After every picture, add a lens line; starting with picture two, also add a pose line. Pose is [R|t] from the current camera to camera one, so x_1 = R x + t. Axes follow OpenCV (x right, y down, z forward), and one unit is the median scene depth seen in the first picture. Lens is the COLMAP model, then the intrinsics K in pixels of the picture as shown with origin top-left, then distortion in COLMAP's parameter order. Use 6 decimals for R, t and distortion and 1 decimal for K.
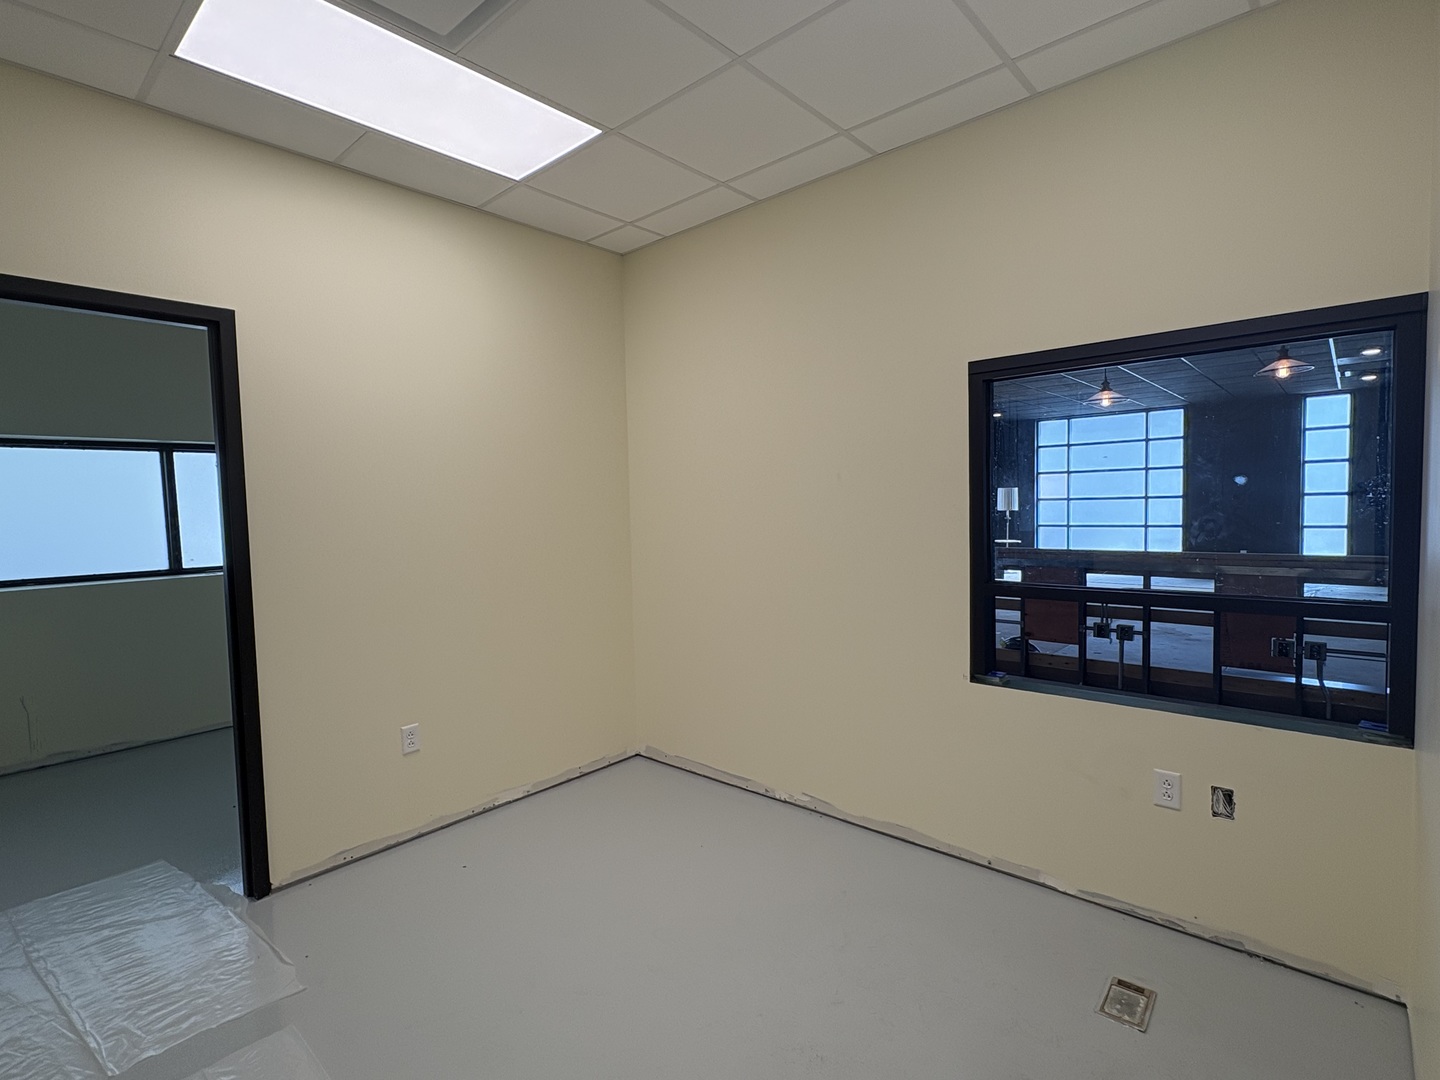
lens RADIAL K [[712.9, 0, 720.0], [0, 712.9, 540.0], [0, 0, 1]] dist [-0.000426, -0.000076]
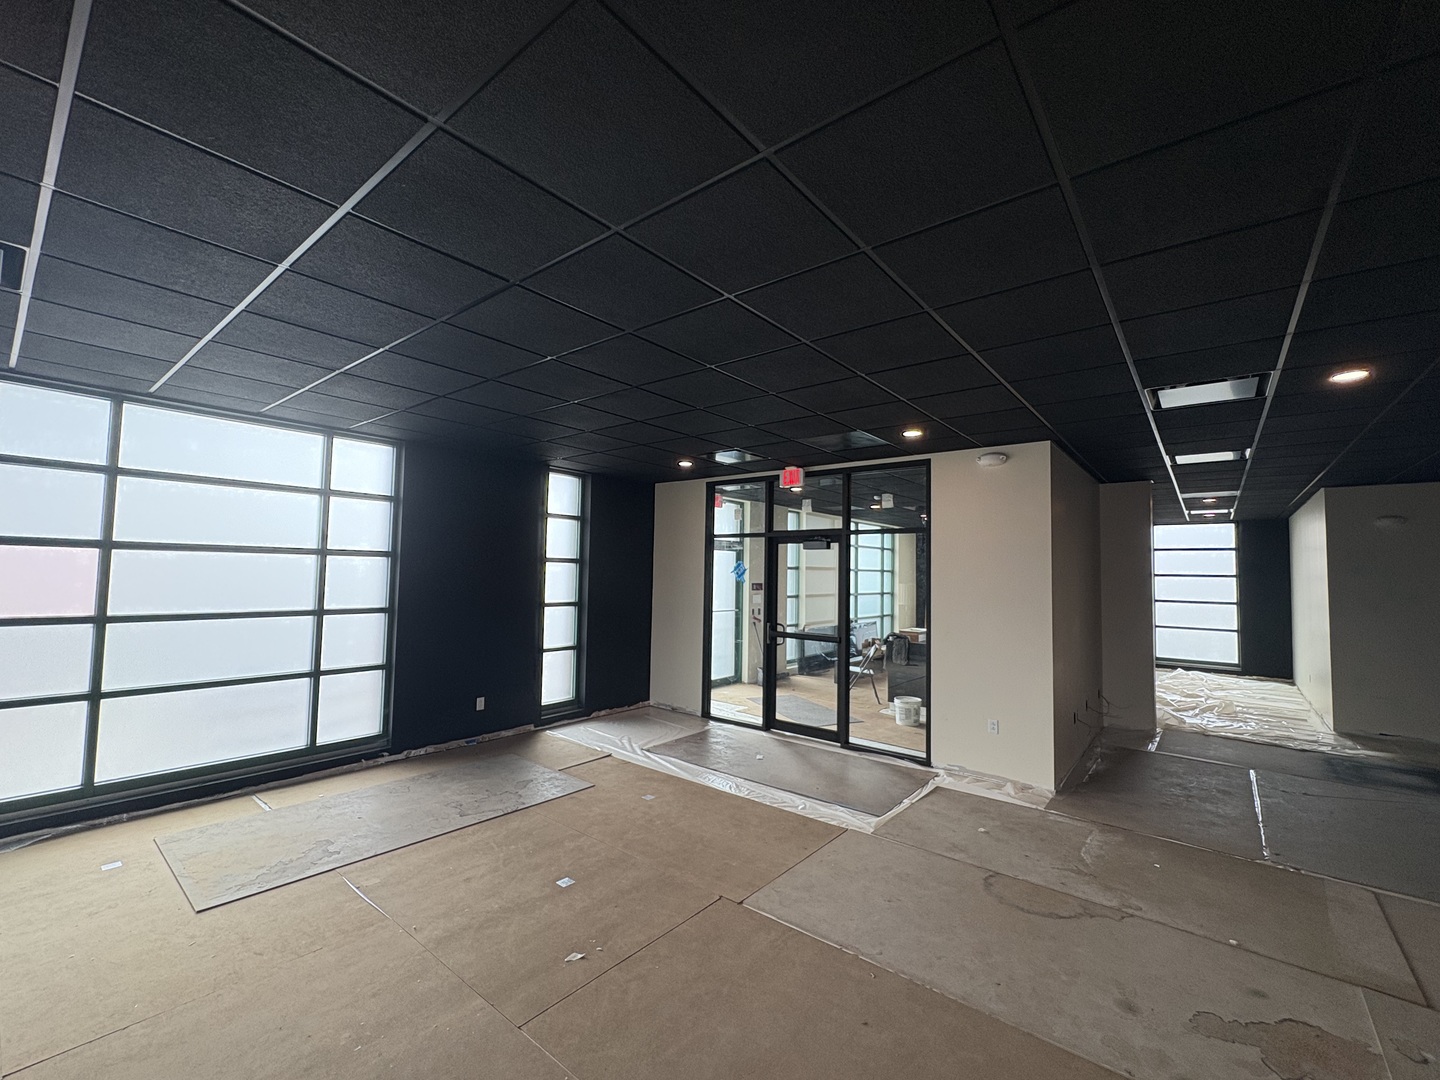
lens RADIAL K [[607.0, 0, 720.0], [0, 607.0, 540.0], [0, 0, 1]] dist [-0.001019, 0.000139]
pose [[-0.046287, 0.071592, 0.996359, 0.205678], [0.031474, 0.997038, -0.070178, -0.079416], [-0.998432, 0.028111, -0.048403, 0.840658]]
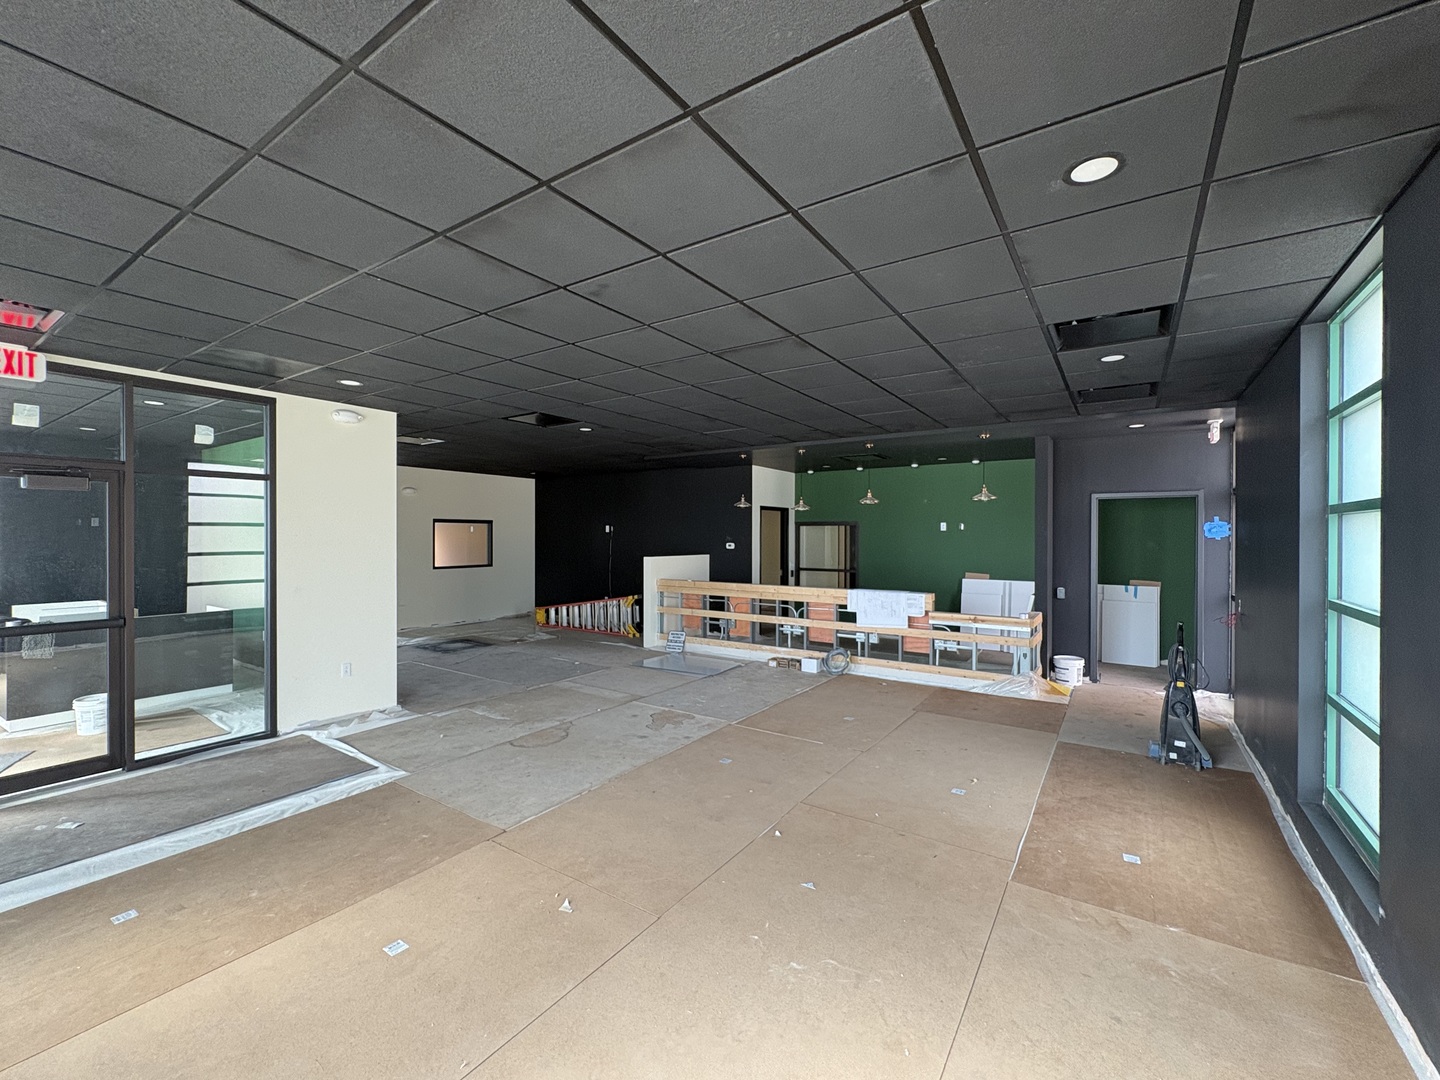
lens RADIAL K [[607.0, 0, 720.0], [0, 607.0, 540.0], [0, 0, 1]] dist [-0.001019, 0.000139]
pose [[-0.990693, 0.018846, -0.134802, 0.394341], [0.010844, 0.998148, 0.059852, -0.092586], [0.135681, 0.057833, -0.989063, 1.087527]]
